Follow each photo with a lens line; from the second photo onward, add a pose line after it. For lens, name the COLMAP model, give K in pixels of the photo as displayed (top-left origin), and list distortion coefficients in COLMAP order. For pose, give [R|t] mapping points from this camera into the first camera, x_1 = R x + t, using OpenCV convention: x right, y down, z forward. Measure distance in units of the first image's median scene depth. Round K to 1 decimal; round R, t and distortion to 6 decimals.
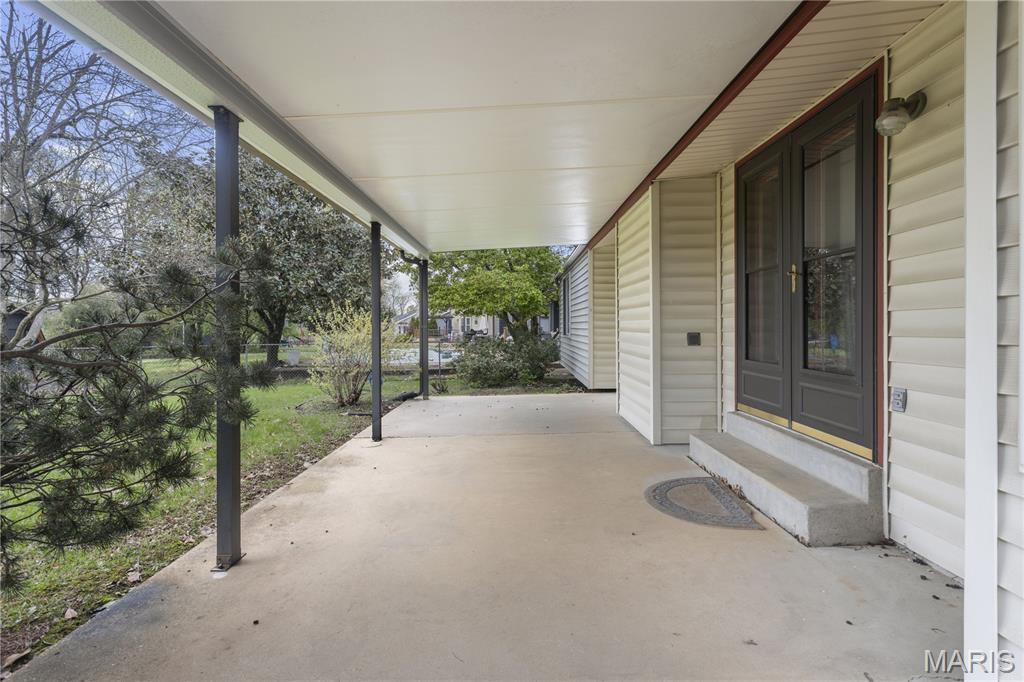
lens RADIAL K [[483.6, 0, 511.3], [0, 483.6, 338.3], [0, 0, 1]] dist [0.003602, 0.000497]
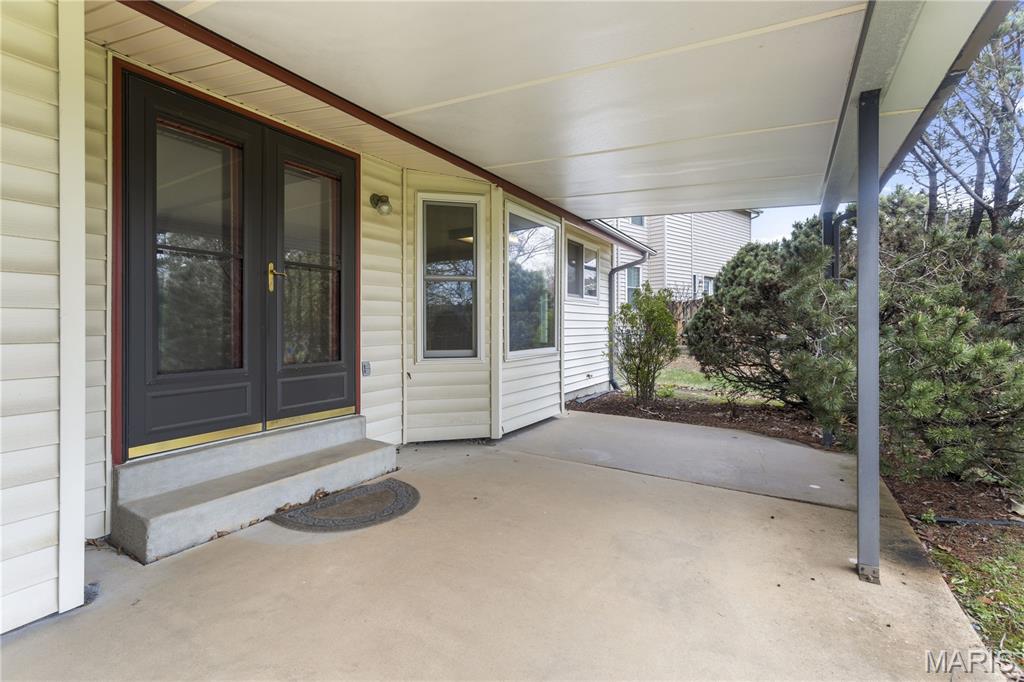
lens RADIAL K [[483.6, 0, 506.2], [0, 483.6, 324.2], [0, 0, 1]] dist [0.003602, 0.000497]
pose [[-0.867581, 0.004014, 0.497280, -0.390462], [0.016781, 0.999634, 0.021208, -0.047502], [-0.497013, 0.026745, -0.867331, 1.893012]]
